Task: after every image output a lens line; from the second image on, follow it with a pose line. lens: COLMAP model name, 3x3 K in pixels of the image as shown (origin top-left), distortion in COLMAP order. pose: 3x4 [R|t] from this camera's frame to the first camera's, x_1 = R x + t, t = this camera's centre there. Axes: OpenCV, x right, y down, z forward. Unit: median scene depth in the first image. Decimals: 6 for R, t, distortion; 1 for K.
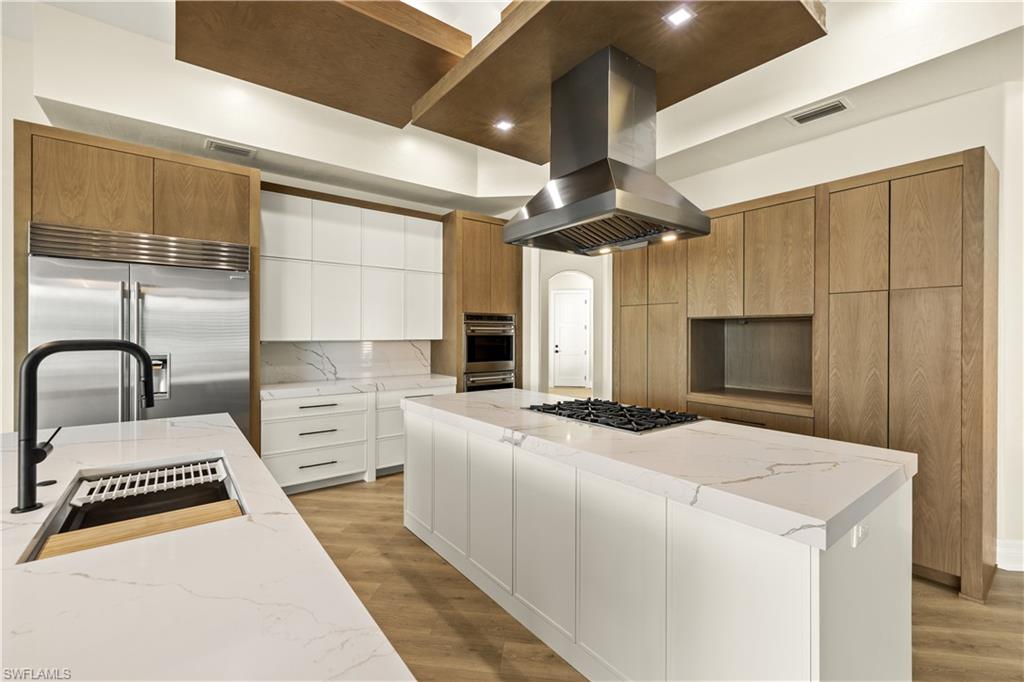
lens RADIAL K [[434.6, 0, 512.8], [0, 434.6, 337.9], [0, 0, 1]] dist [-0.008438, 0.000106]
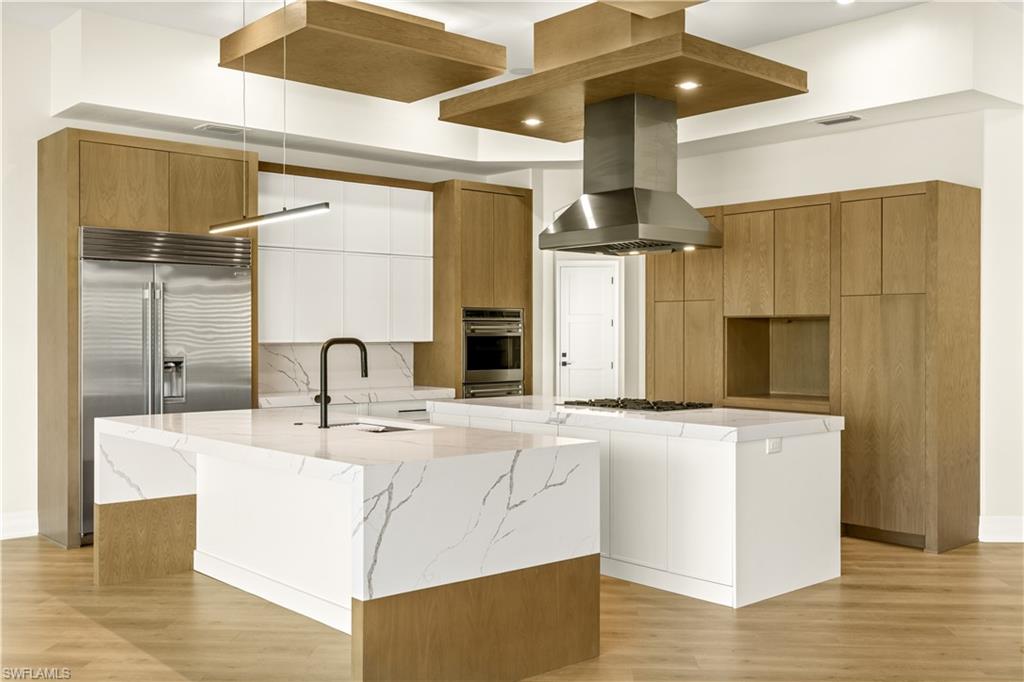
lens RADIAL K [[987.1, 0, 516.0], [0, 987.1, 341.2], [0, 0, 1]] dist [-0.017775, 0.000000]
pose [[0.997500, -0.002573, 0.070620, -0.188670], [0.002664, 0.999996, -0.001193, 0.007984], [-0.070617, 0.001378, 0.997503, -1.068145]]
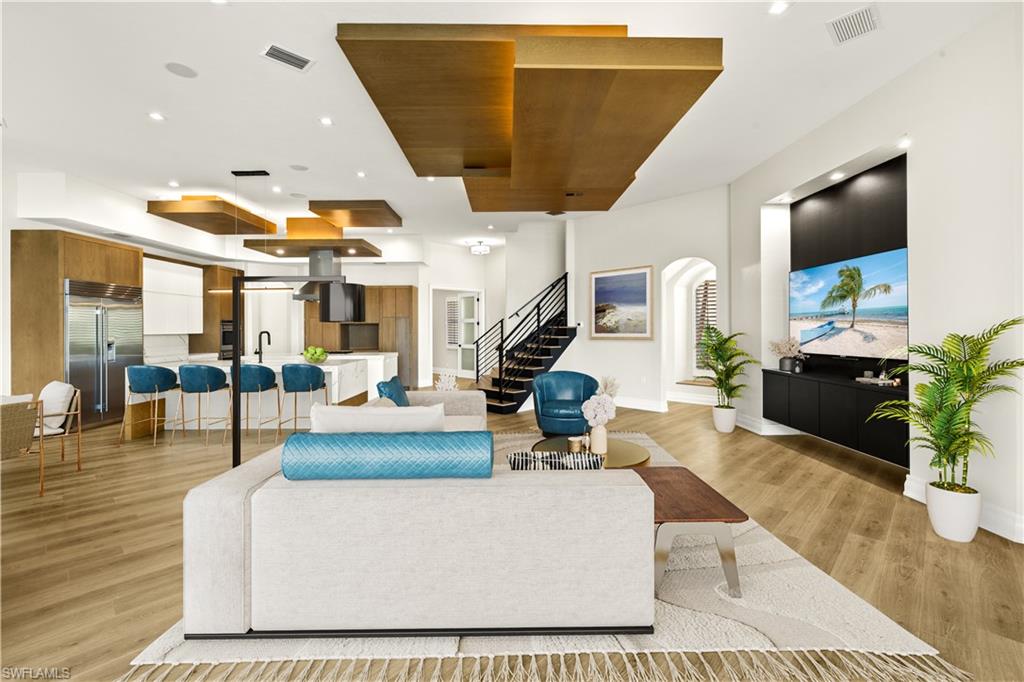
lens RADIAL K [[434.6, 0, 508.8], [0, 434.6, 330.6], [0, 0, 1]] dist [-0.008438, 0.000106]
pose [[0.607121, -0.009889, 0.794548, -1.121431], [0.013805, 0.999903, 0.001896, 0.009159], [-0.794490, 0.009818, 0.607198, -1.514453]]
